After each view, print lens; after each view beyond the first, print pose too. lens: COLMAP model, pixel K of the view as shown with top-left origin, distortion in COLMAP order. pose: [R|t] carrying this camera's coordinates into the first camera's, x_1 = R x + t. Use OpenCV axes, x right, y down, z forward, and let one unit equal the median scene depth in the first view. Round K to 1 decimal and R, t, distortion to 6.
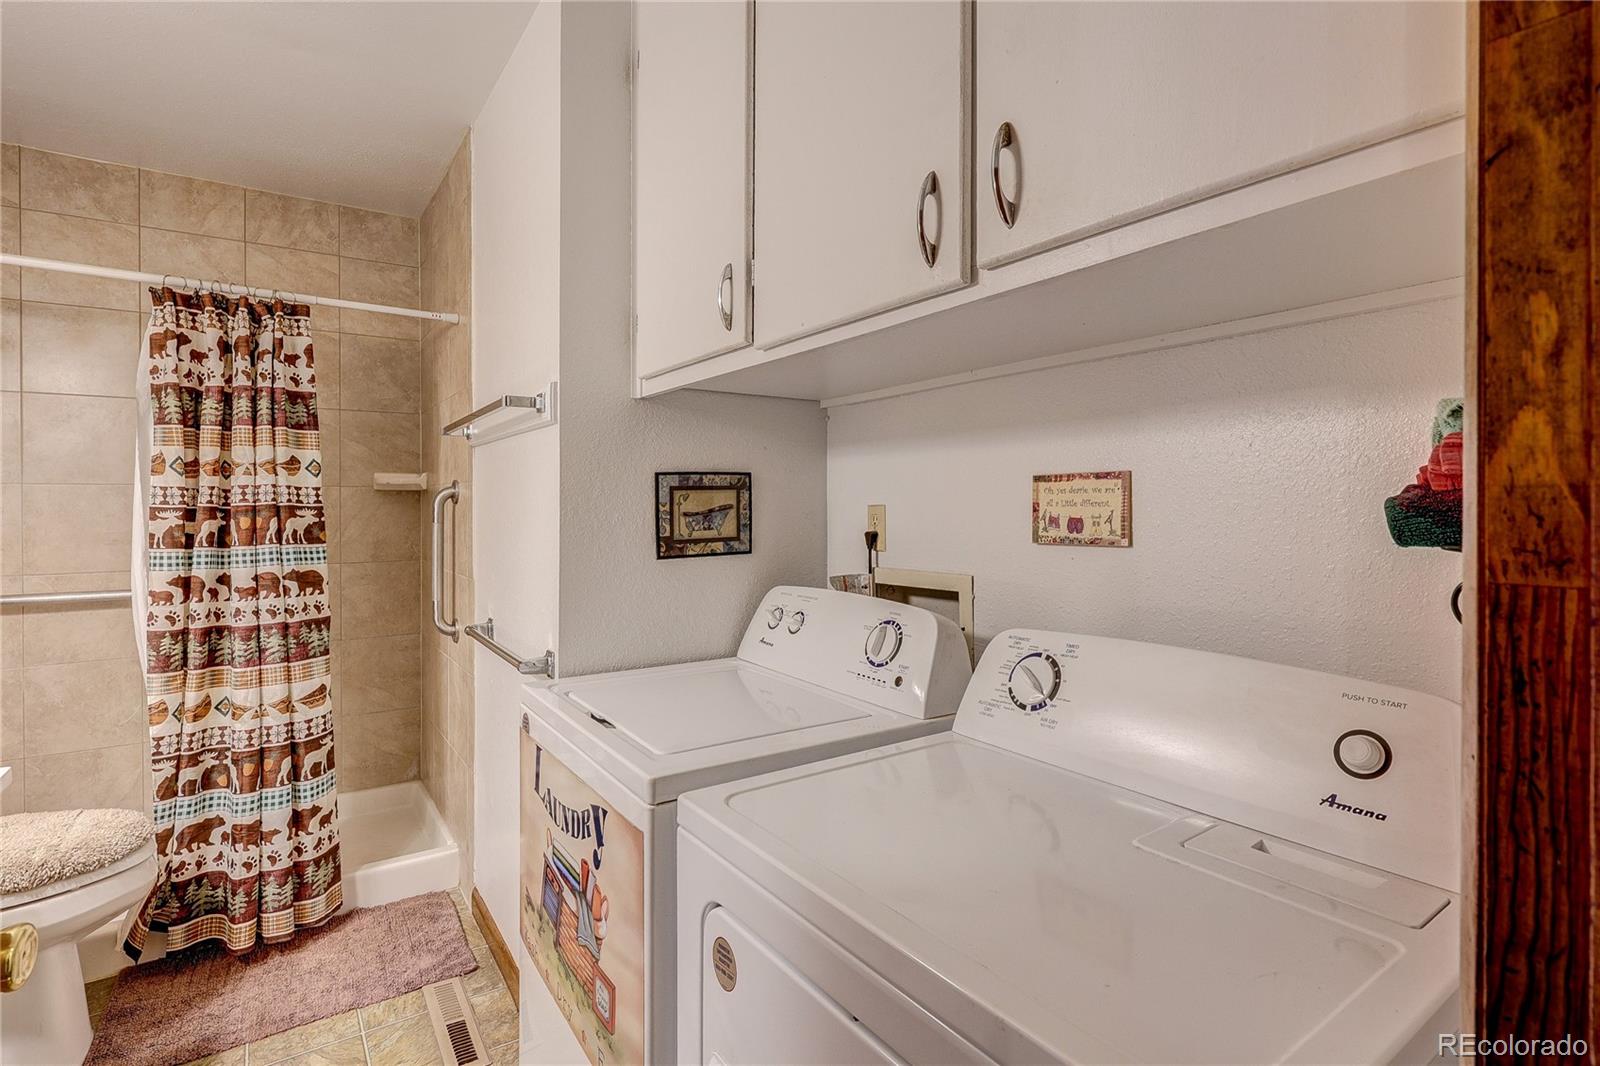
lens RADIAL K [[762.0, 0, 798.0], [0, 762.0, 492.3], [0, 0, 1]] dist [-0.002759, 0.000084]
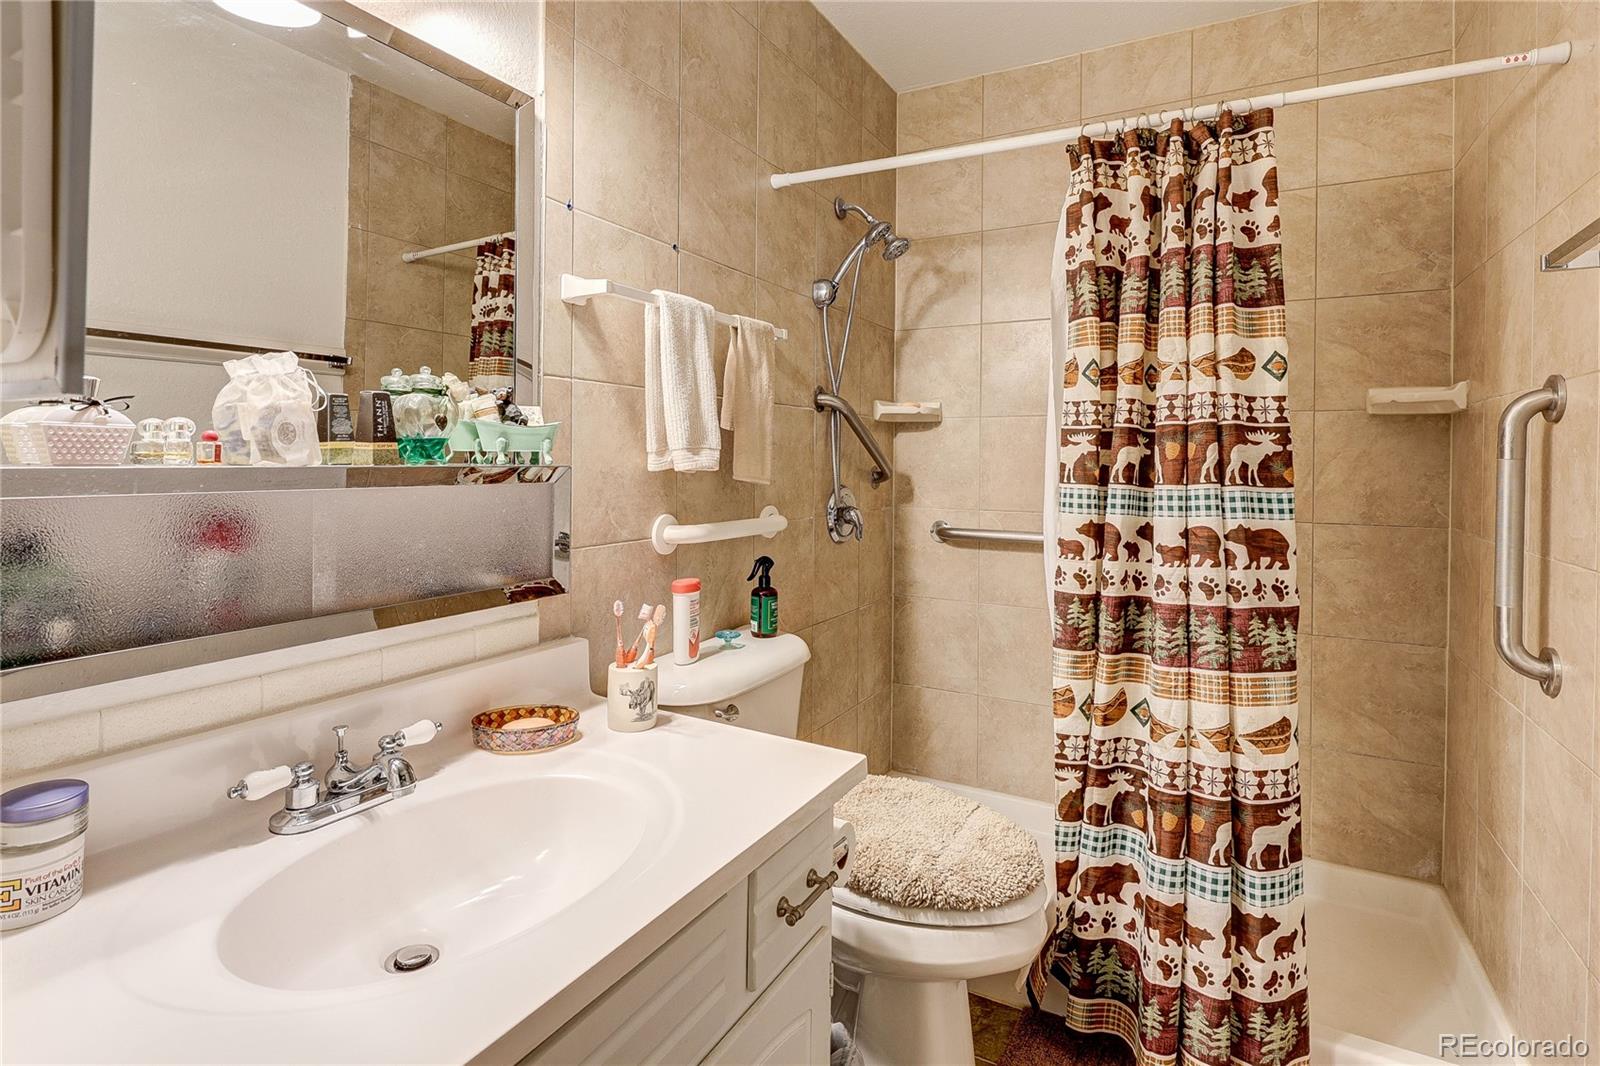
lens RADIAL K [[762.0, 0, 798.0], [0, 762.0, 492.3], [0, 0, 1]] dist [-0.002759, 0.000084]
pose [[0.429257, 0.033071, -0.902577, -0.262379], [0.010214, 0.999088, 0.041465, 0.046385], [0.903125, -0.027018, 0.428528, 0.415134]]
